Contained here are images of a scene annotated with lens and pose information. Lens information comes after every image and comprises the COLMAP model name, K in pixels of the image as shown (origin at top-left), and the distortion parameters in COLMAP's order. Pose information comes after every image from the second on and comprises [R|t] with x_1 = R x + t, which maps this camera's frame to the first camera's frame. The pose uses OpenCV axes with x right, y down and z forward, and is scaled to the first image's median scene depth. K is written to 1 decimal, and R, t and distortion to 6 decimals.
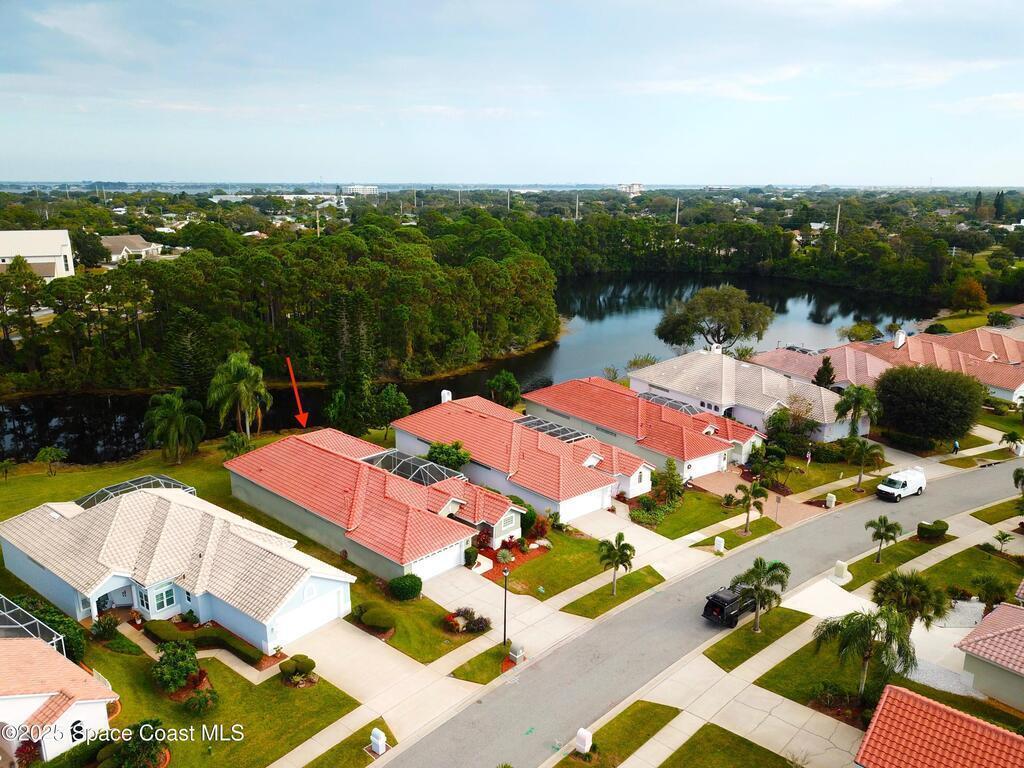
lens RADIAL K [[779.6, 0, 512.6], [0, 779.6, 387.3], [0, 0, 1]] dist [0.019070, -0.024504]
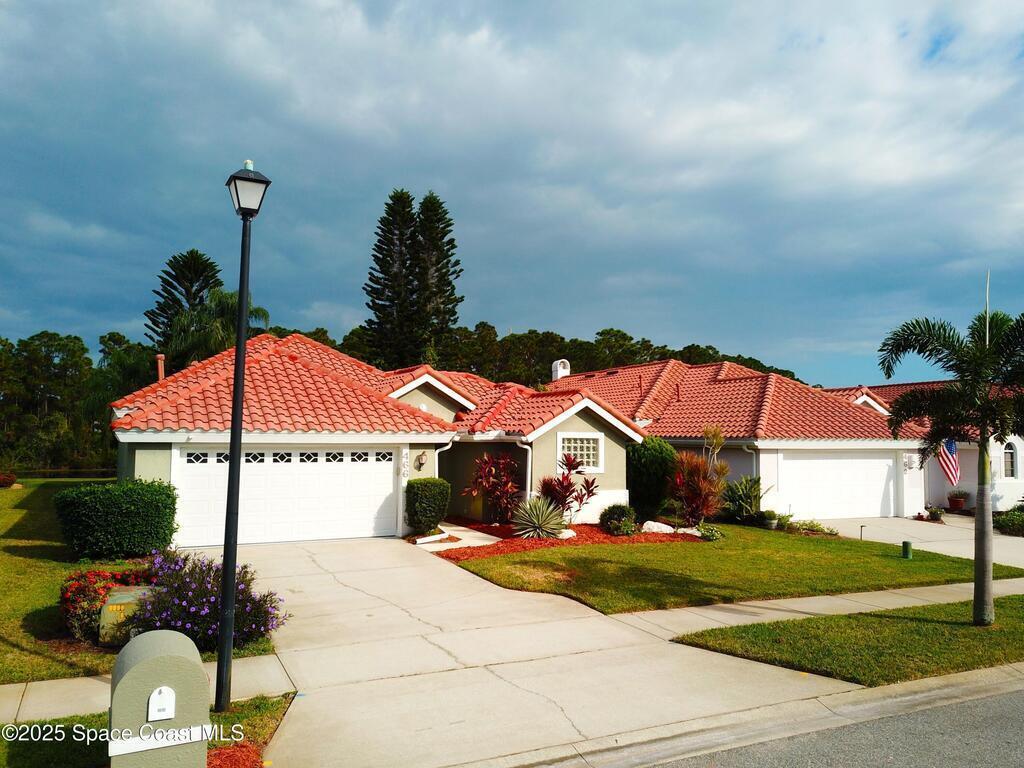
lens RADIAL K [[779.6, 0, 512.8], [0, 779.6, 388.9], [0, 0, 1]] dist [0.019070, -0.024504]
pose [[0.946103, -0.015287, -0.323506, 0.062327], [-0.086884, 0.950290, -0.299000, 0.210115], [0.311995, 0.310992, 0.897743, 0.584937]]
